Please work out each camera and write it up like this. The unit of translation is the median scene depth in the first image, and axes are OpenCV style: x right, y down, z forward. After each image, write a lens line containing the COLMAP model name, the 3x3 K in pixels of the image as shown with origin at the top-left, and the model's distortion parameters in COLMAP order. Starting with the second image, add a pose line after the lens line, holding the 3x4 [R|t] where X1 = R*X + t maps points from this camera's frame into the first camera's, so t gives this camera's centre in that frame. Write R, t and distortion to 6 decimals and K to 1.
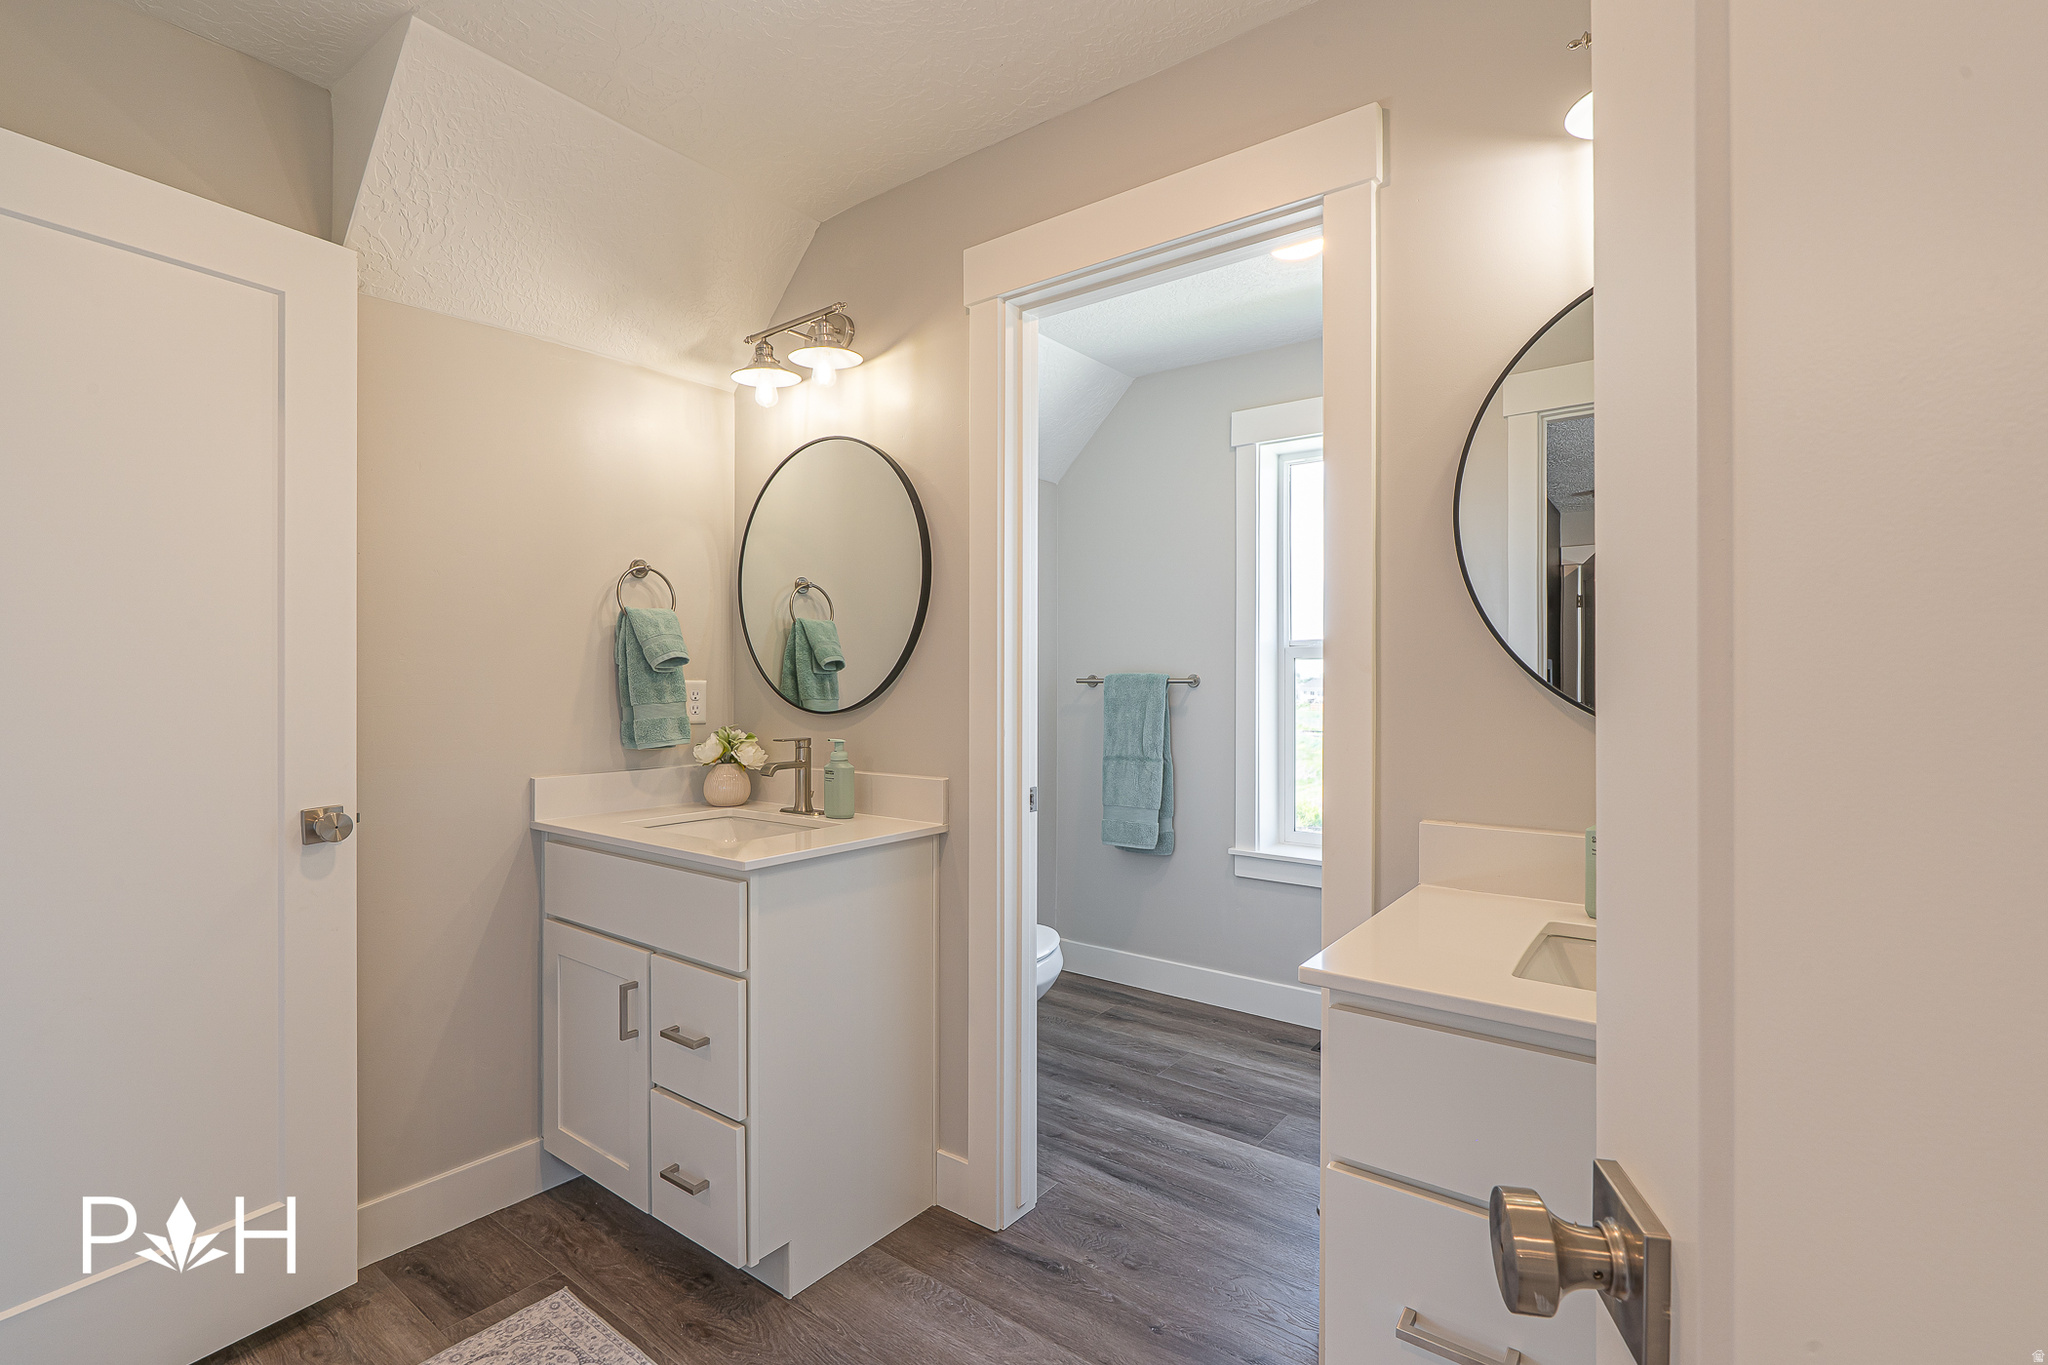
lens RADIAL K [[933.5, 0, 1026.6], [0, 933.5, 683.2], [0, 0, 1]] dist [-0.003705, 0.000775]
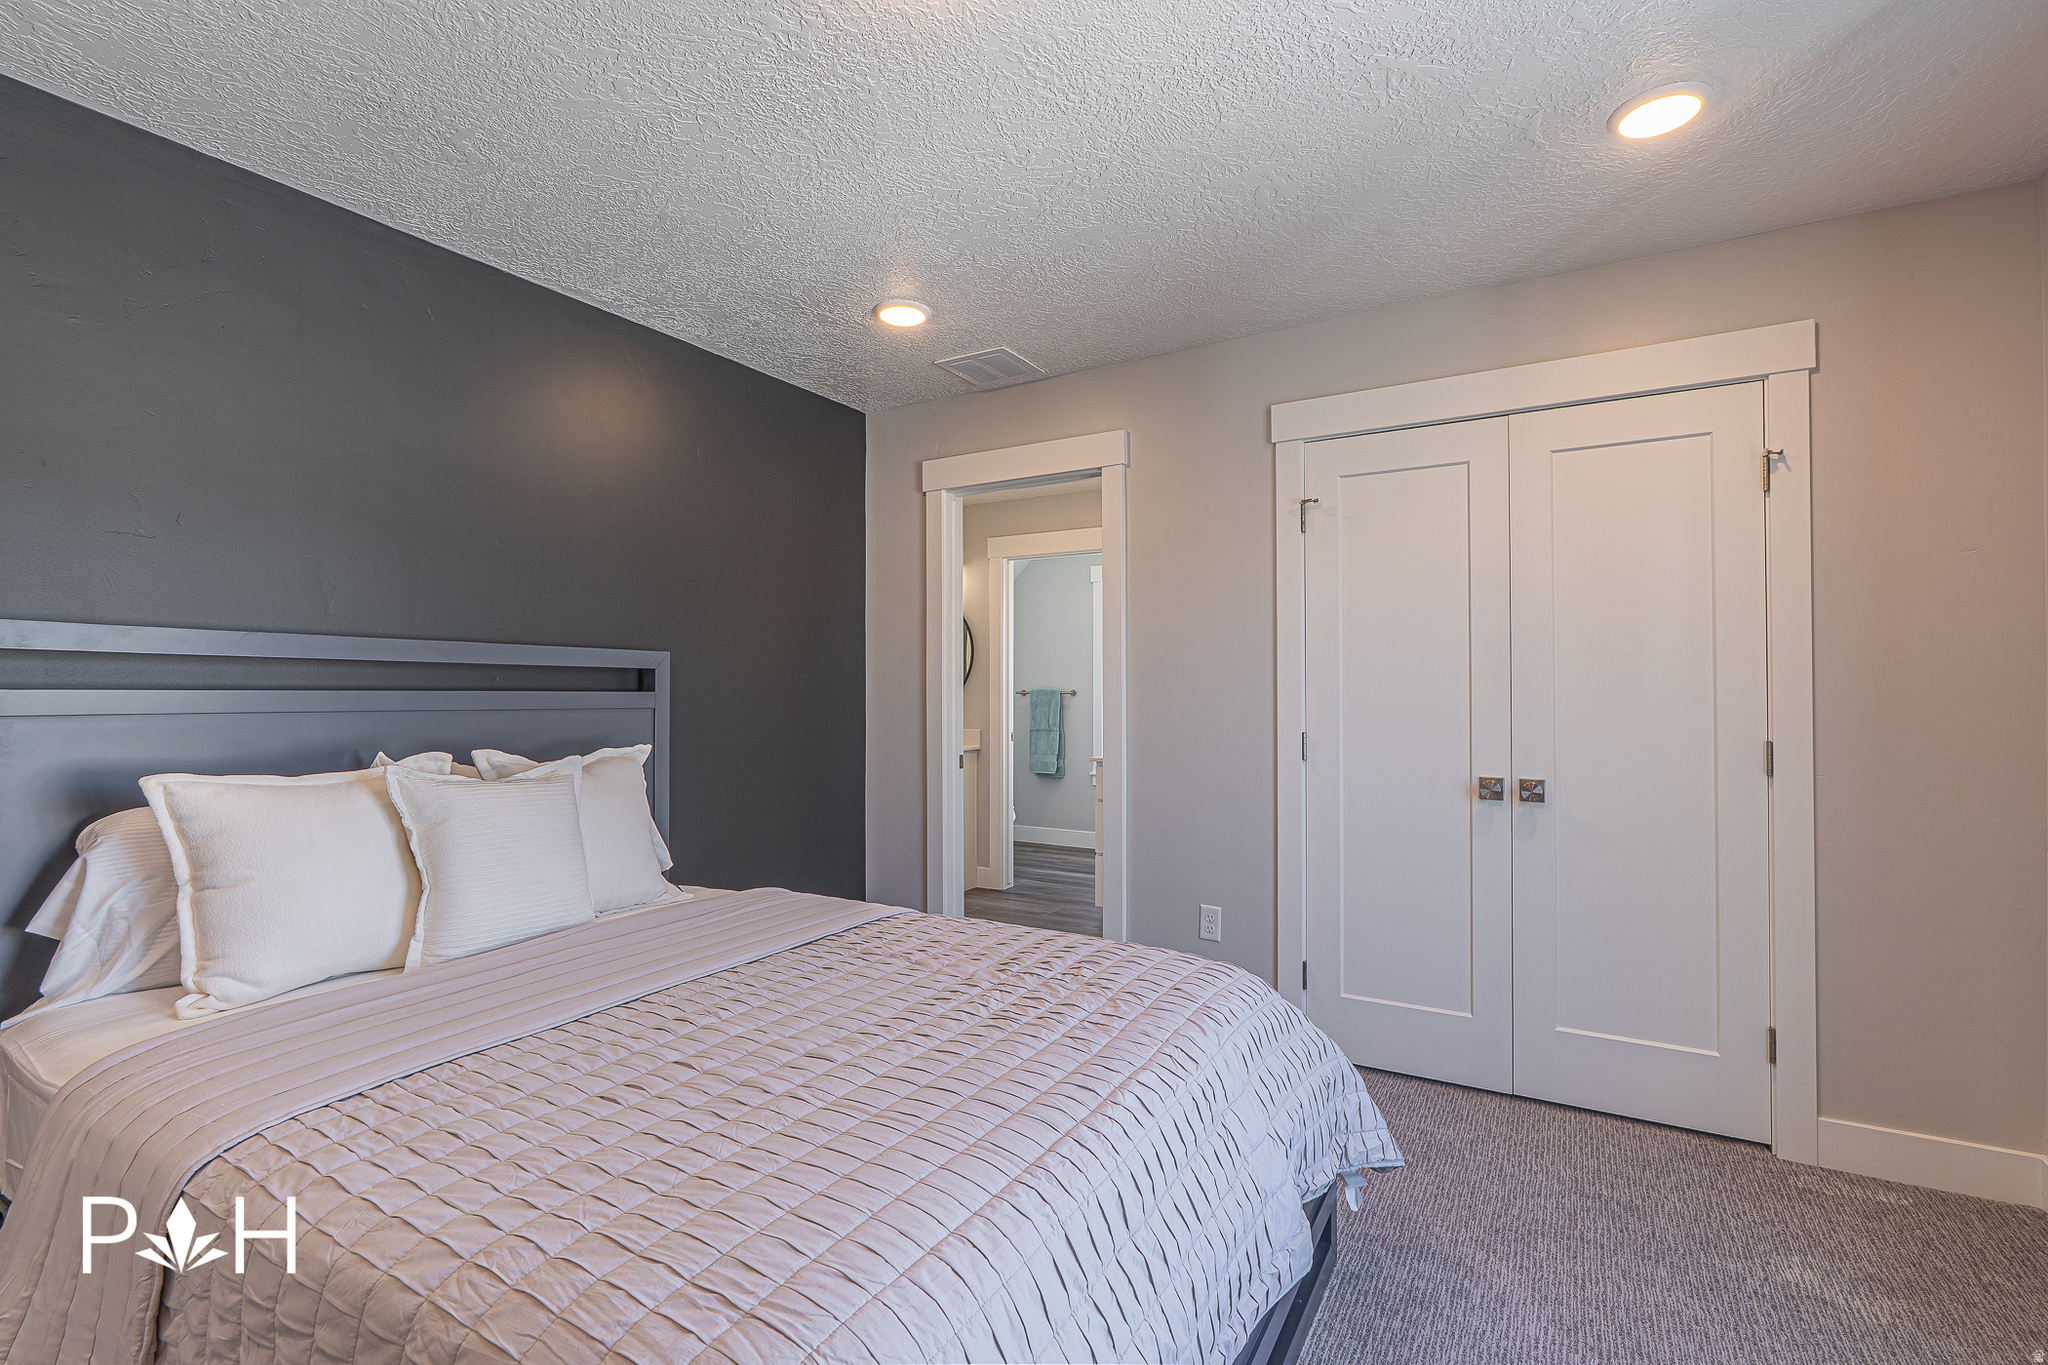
lens RADIAL K [[933.5, 0, 1024.3], [0, 933.5, 680.0], [0, 0, 1]] dist [-0.003705, 0.000775]
pose [[0.993820, -0.002040, 0.110984, -0.158061], [0.003663, 0.999889, -0.014421, -0.000792], [-0.110942, 0.014739, 0.993718, -1.039117]]
